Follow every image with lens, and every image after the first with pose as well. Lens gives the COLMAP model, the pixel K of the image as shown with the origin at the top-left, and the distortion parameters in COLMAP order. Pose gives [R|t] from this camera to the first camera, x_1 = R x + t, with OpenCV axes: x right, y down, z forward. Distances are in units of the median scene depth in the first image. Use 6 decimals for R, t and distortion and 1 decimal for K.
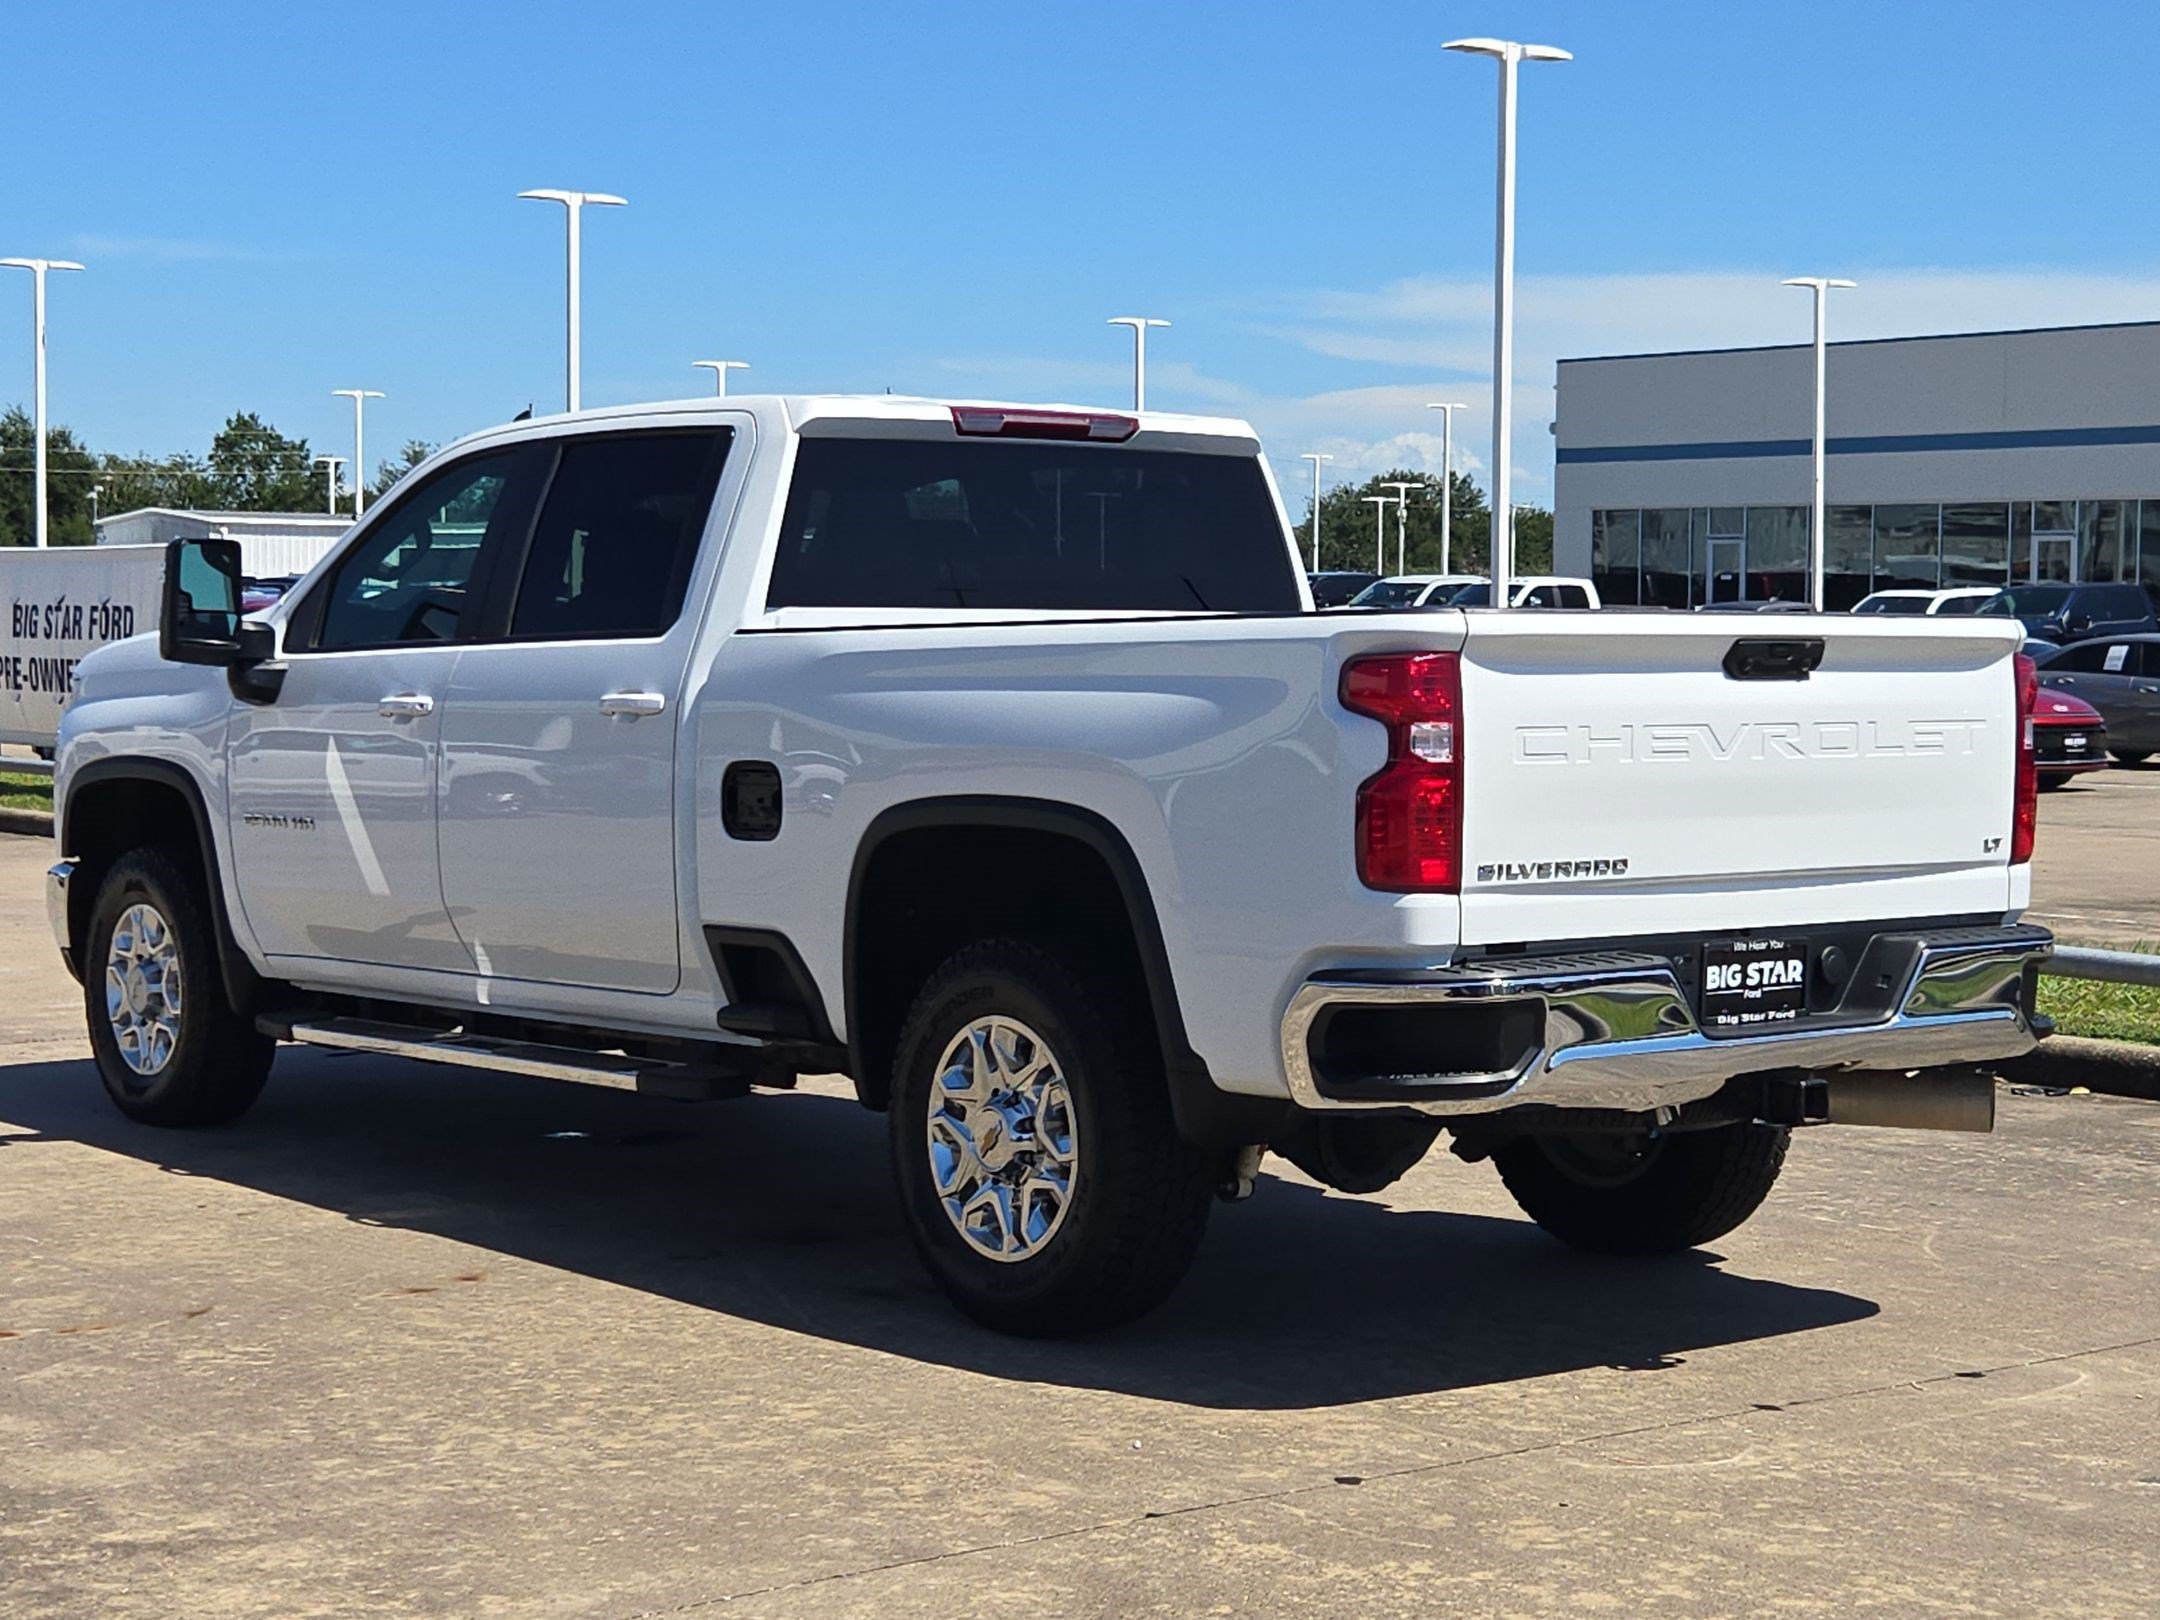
lens RADIAL K [[3604.6, 0, 1218.8], [0, 3604.6, 814.3], [0, 0, 1]] dist [0.038543, 0.042981]
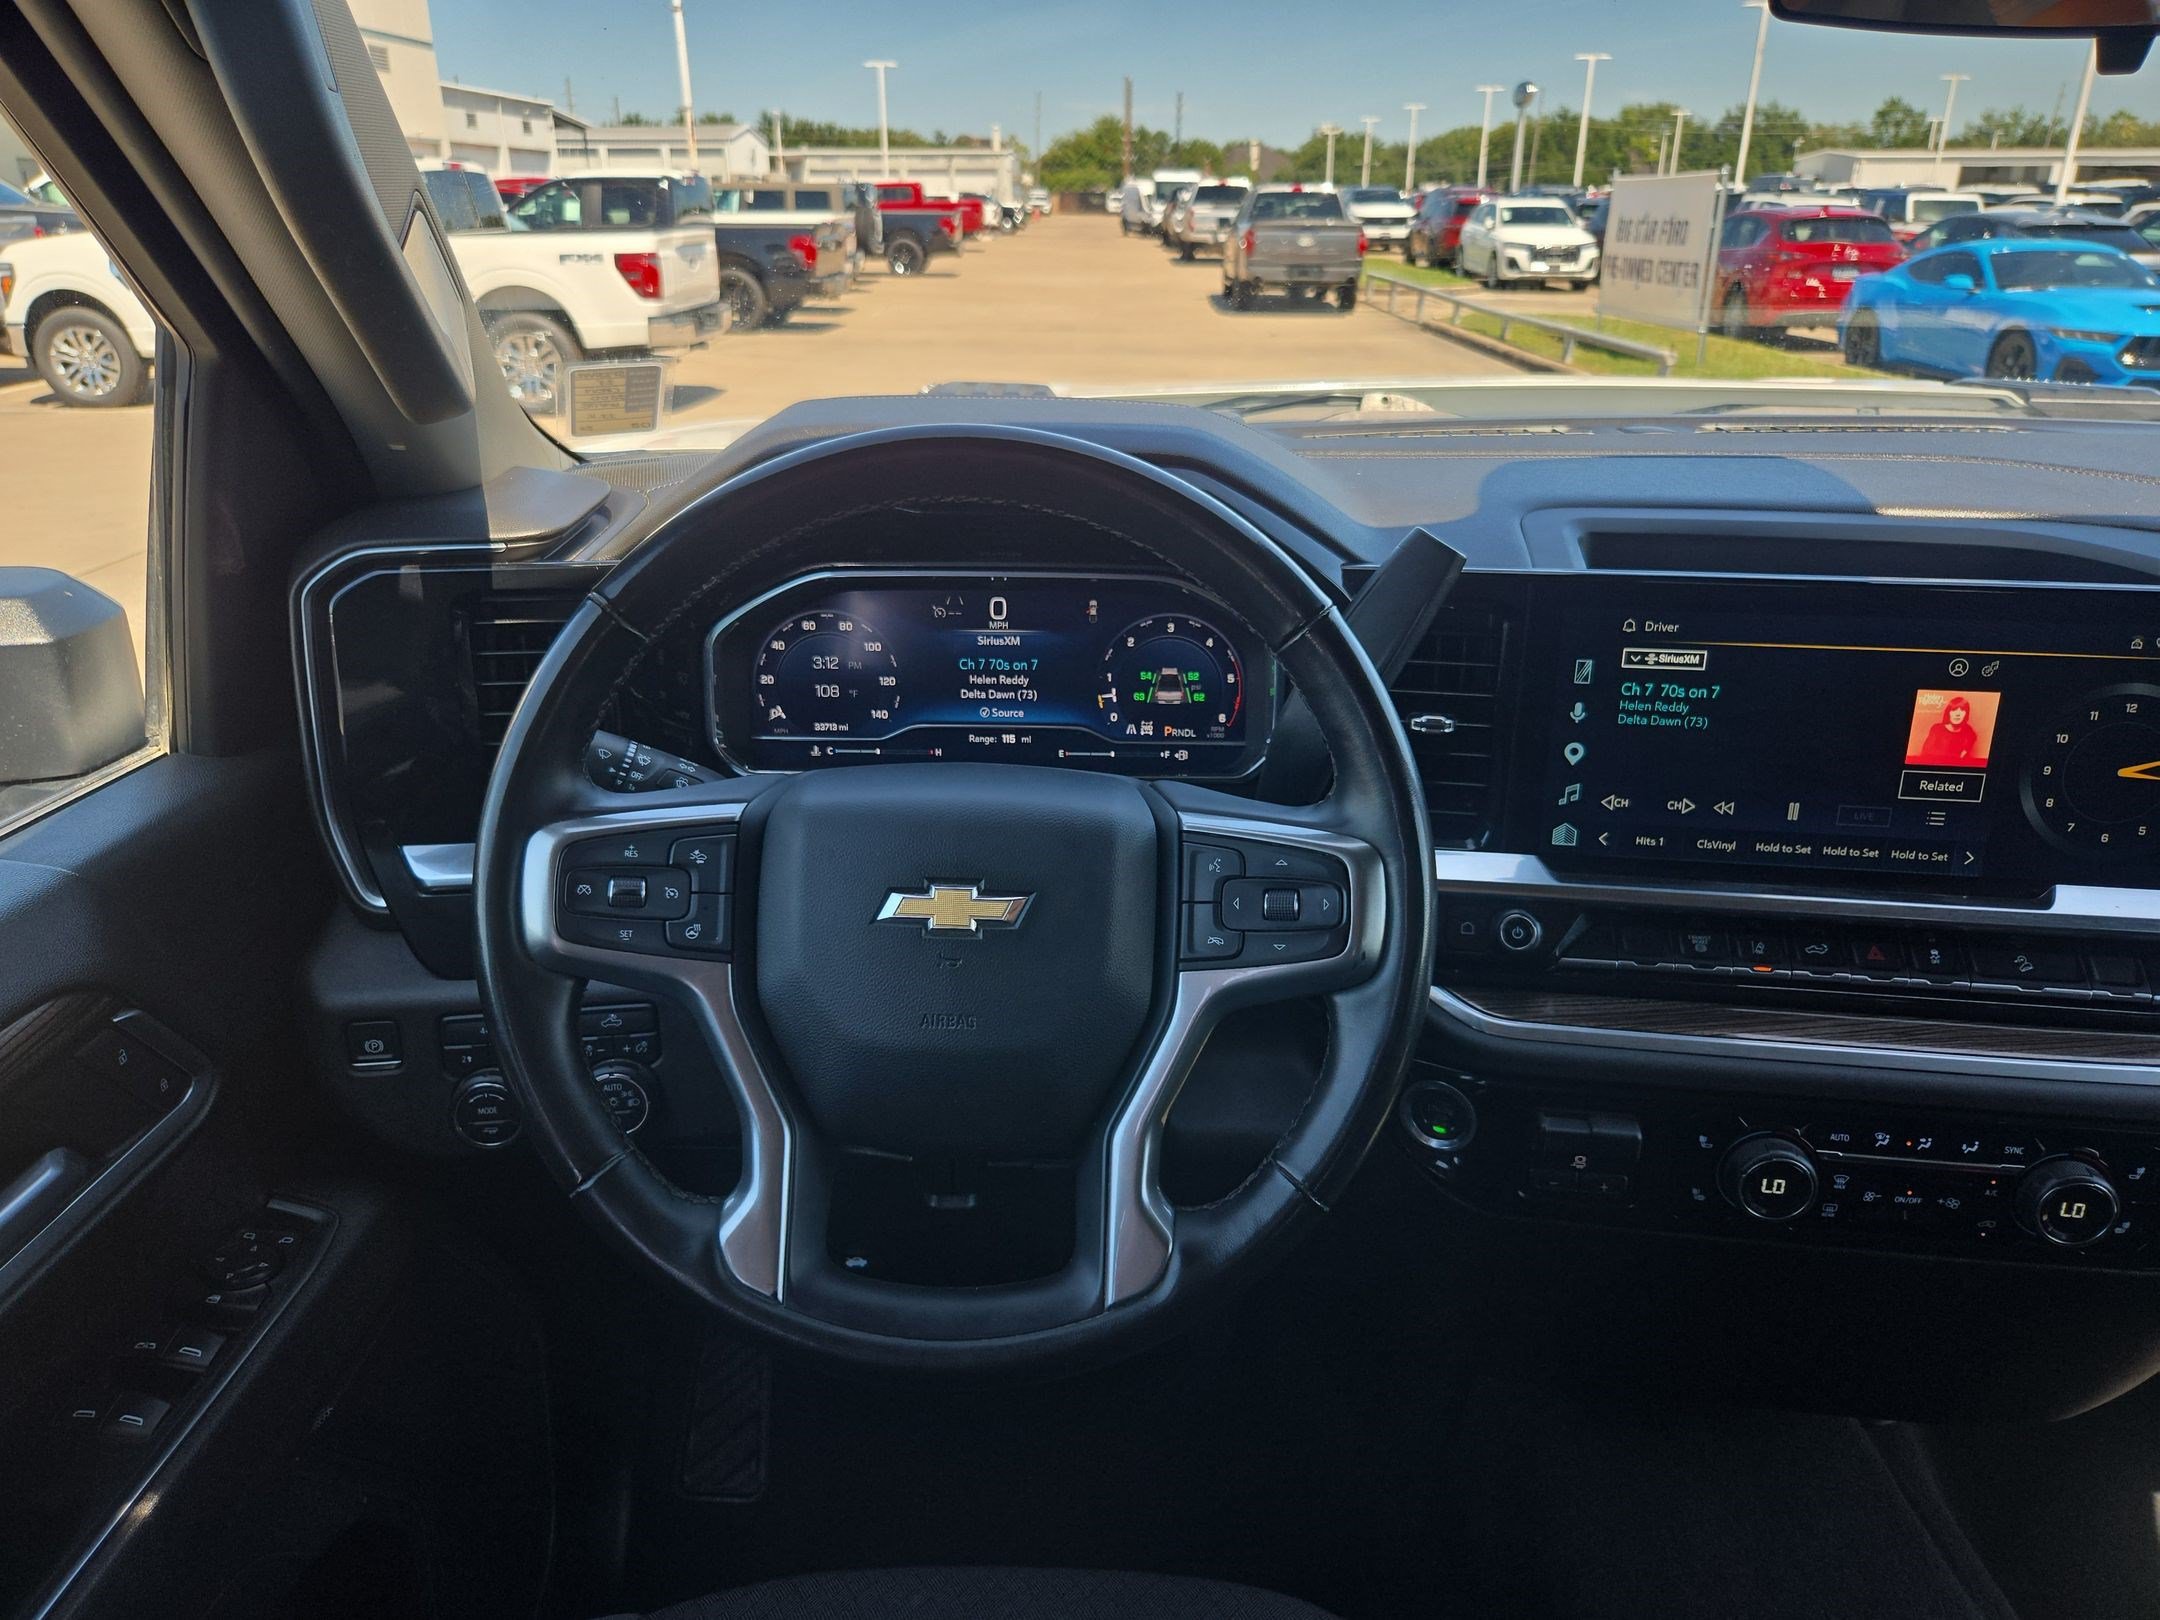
lens RADIAL K [[1541.9, 0, 1030.2], [0, 1541.9, 797.5], [0, 0, 1]] dist [0.027586, -0.029994]
pose [[0.743100, 0.233354, -0.627175, -0.243515], [-0.031988, 0.948544, 0.315026, -0.100655], [0.668416, -0.214033, 0.712327, 1.359118]]
